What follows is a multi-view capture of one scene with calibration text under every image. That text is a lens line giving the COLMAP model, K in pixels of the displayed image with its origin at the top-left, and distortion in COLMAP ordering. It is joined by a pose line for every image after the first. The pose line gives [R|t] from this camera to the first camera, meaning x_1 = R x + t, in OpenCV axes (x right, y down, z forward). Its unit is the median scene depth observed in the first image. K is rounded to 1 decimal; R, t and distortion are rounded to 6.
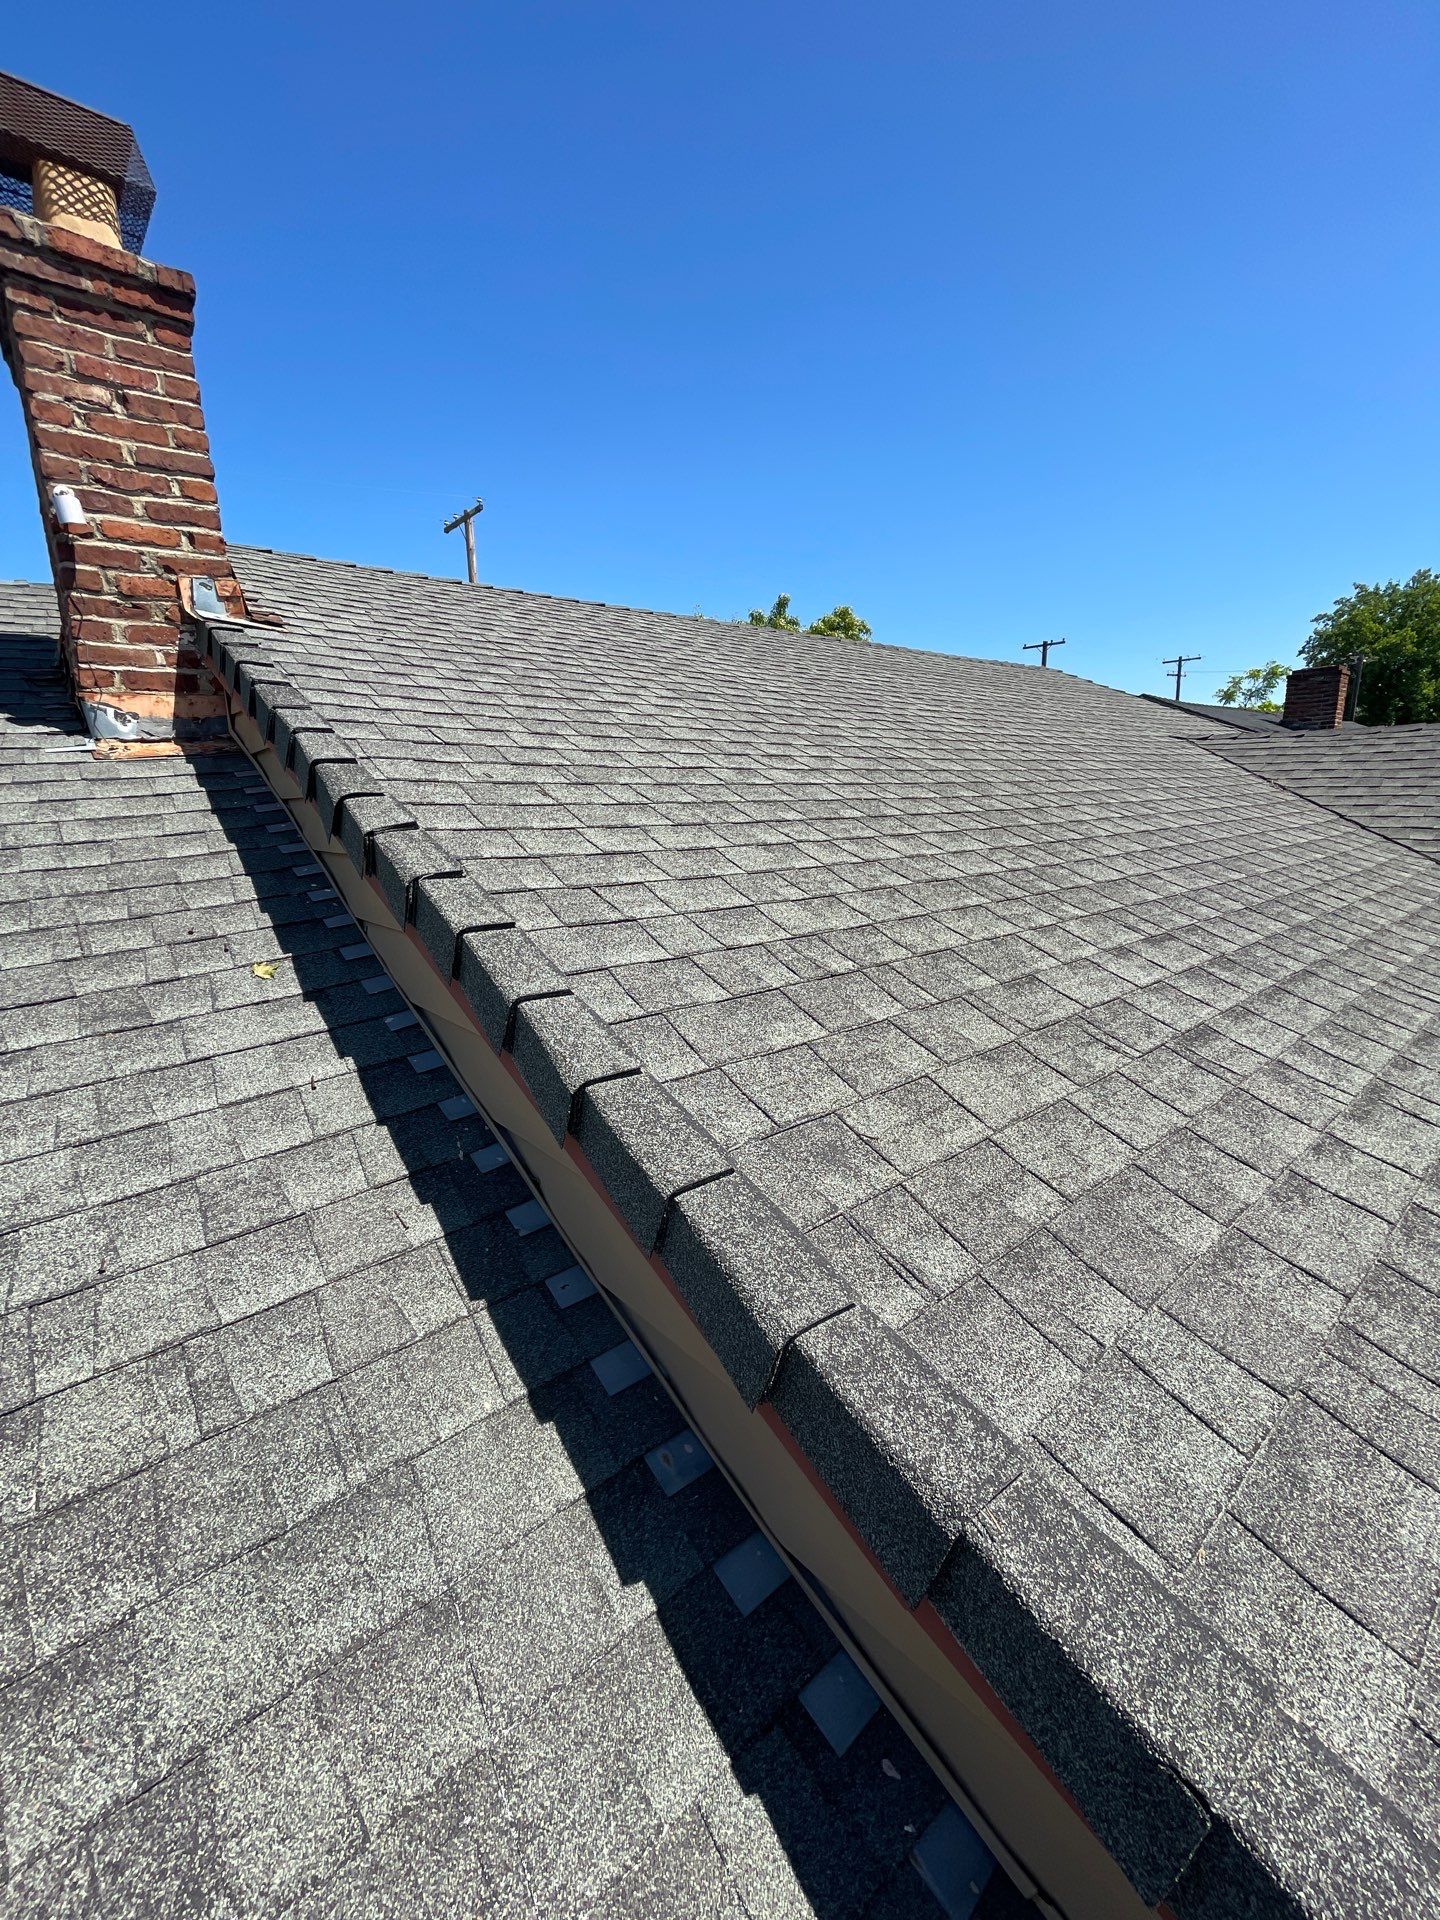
lens RADIAL K [[780.9, 0, 721.2], [0, 780.9, 959.9], [0, 0, 1]] dist [-0.002208, -0.000312]
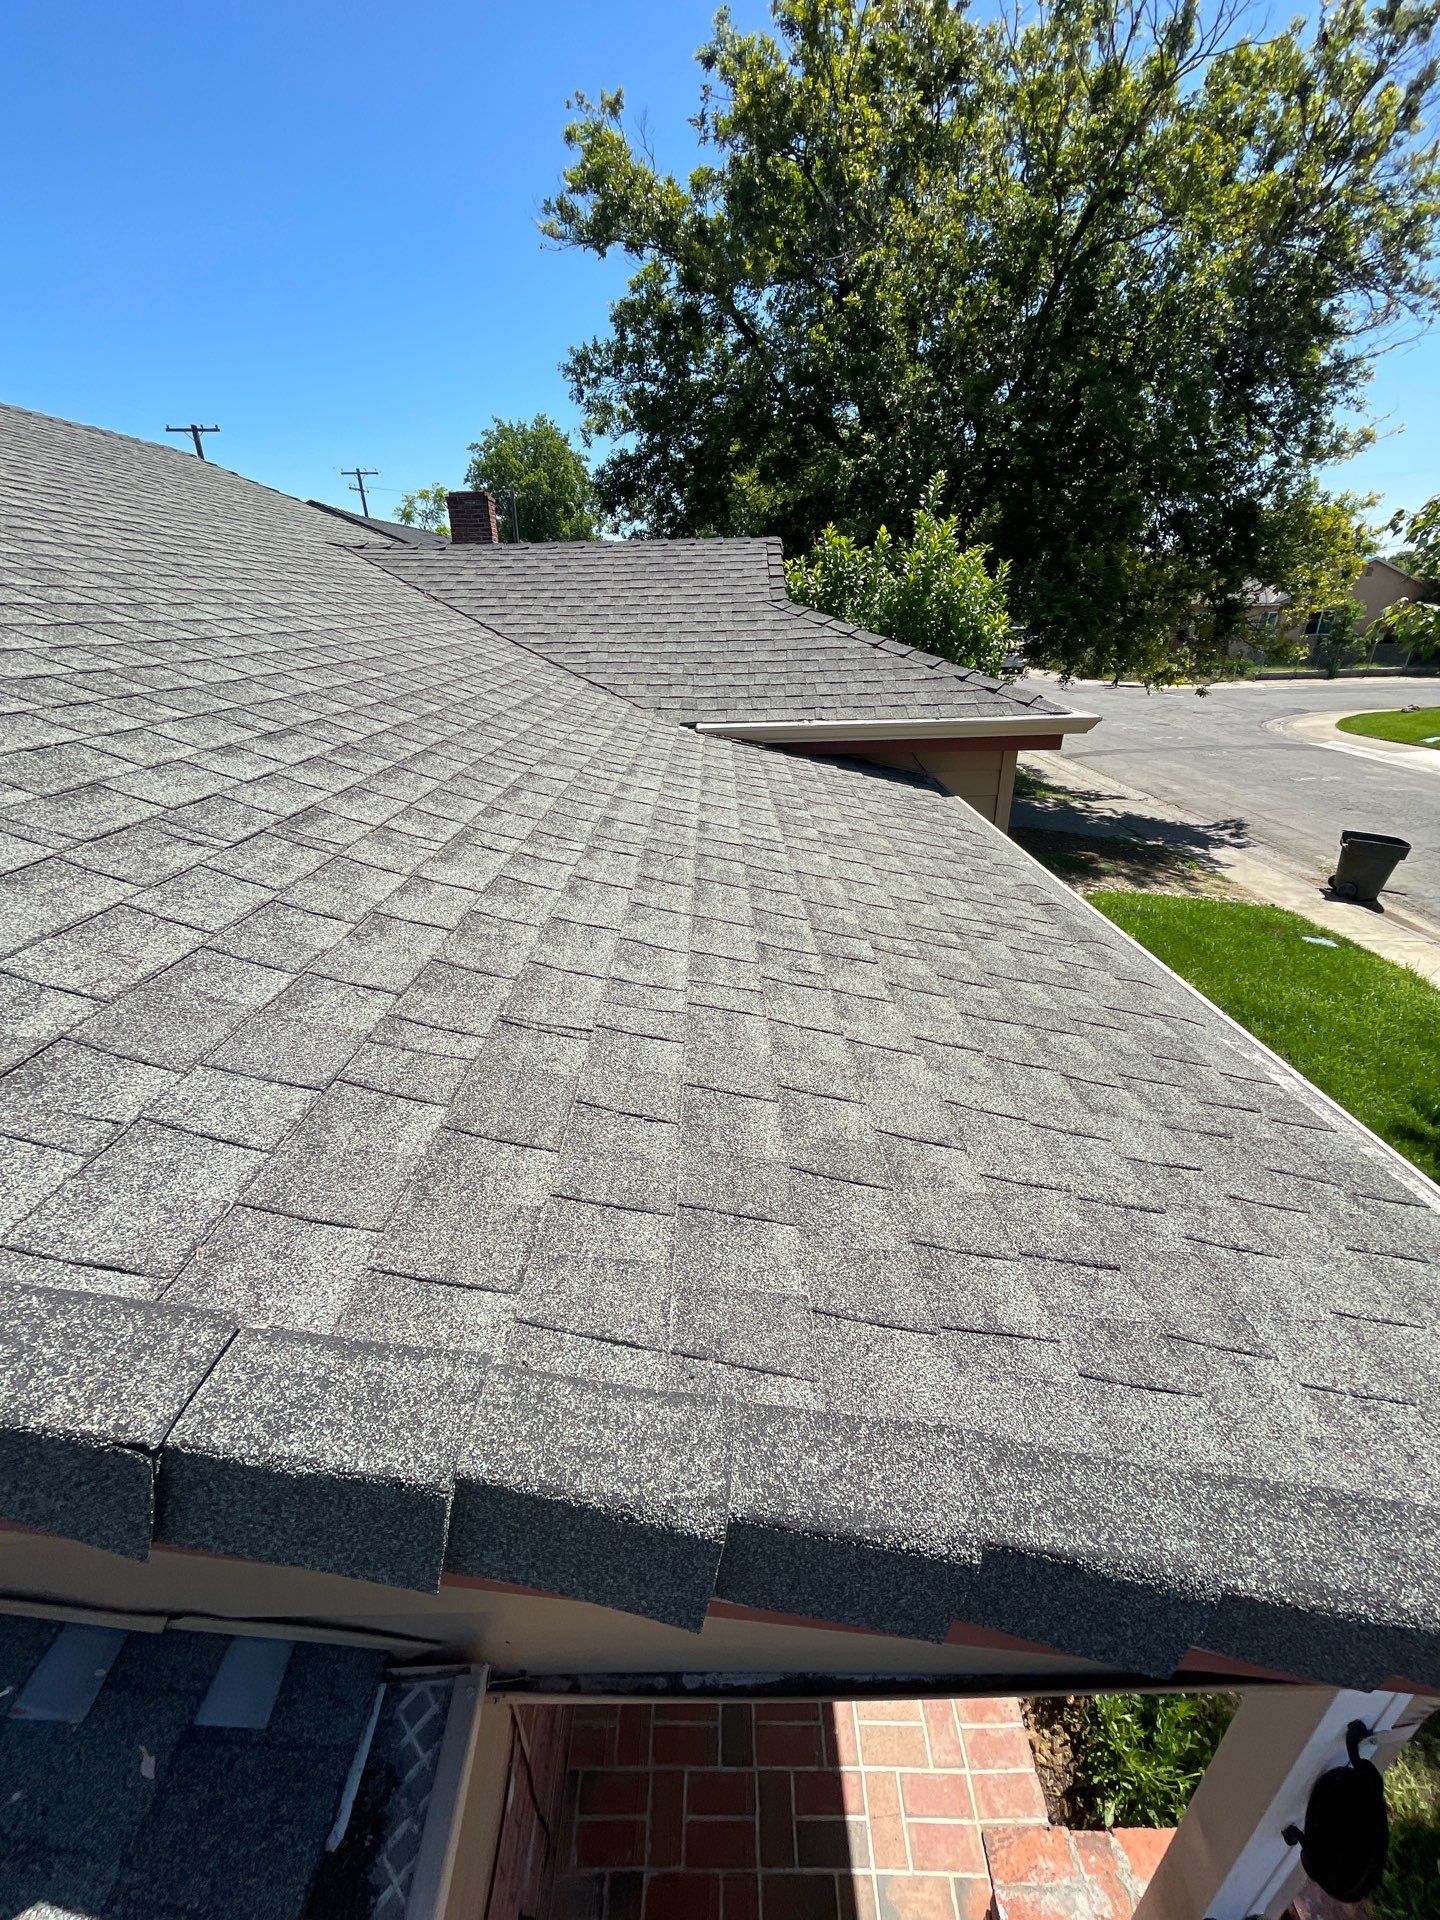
lens RADIAL K [[780.9, 0, 725.2], [0, 780.9, 960.0], [0, 0, 1]] dist [-0.002208, -0.000312]
pose [[0.632413, -0.306510, 0.711411, 0.147587], [0.160165, 0.950281, 0.267047, 0.074147], [-0.757892, -0.054941, 0.650062, -0.068953]]
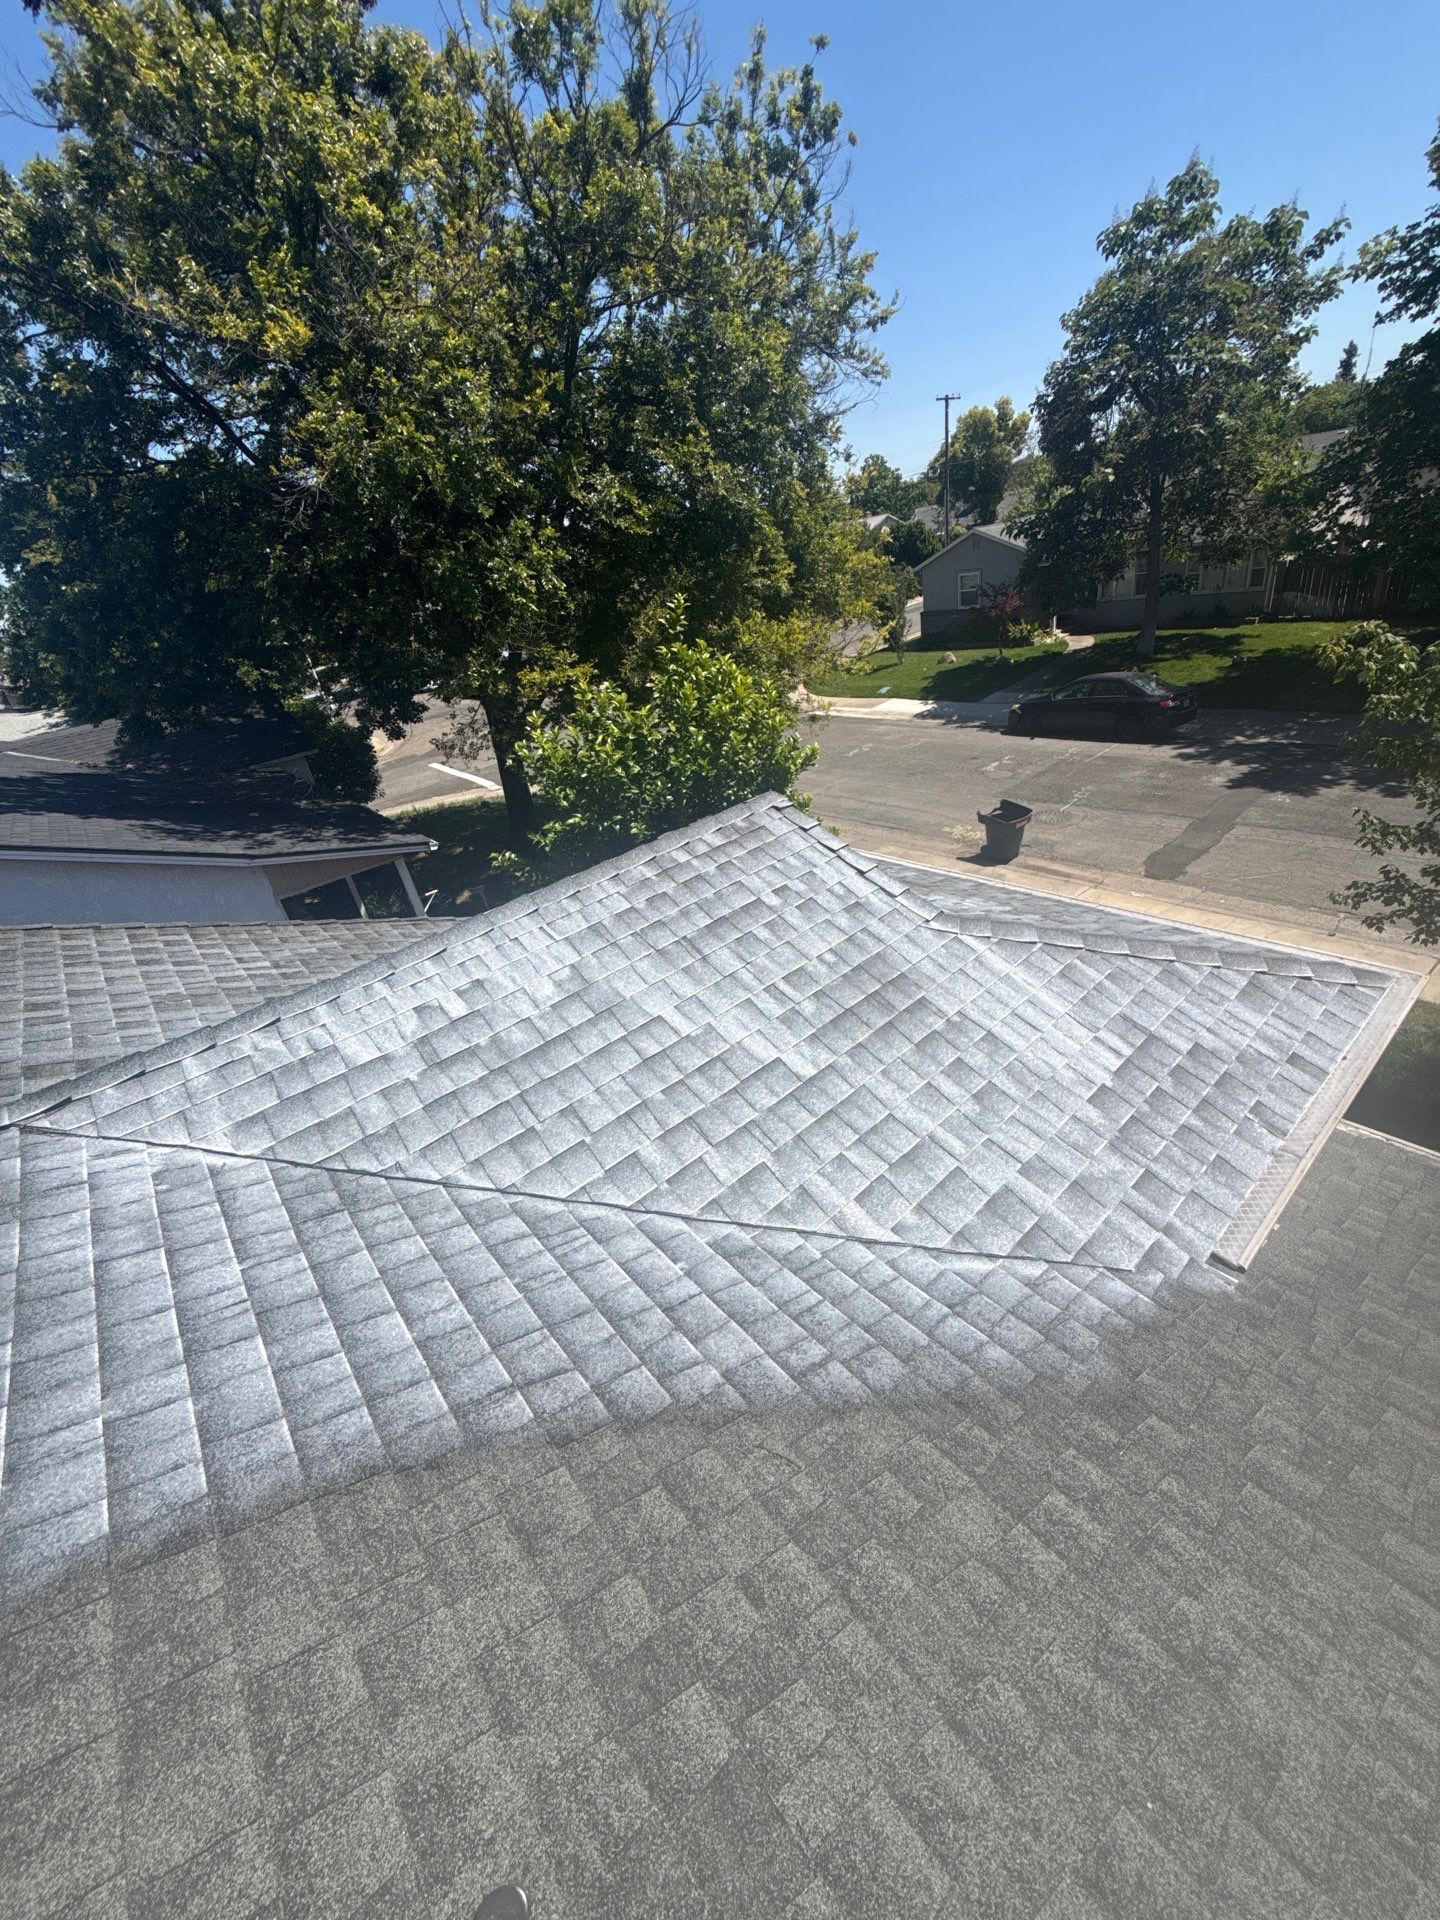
lens RADIAL K [[763.8, 0, 727.2], [0, 763.8, 956.3], [0, 0, 1]] dist [-0.000550, 0.000072]
pose [[-0.003953, -0.448405, 0.893822, 0.928906], [0.359475, 0.833442, 0.419704, -1.234767], [-0.933146, 0.322966, 0.157895, 1.848084]]
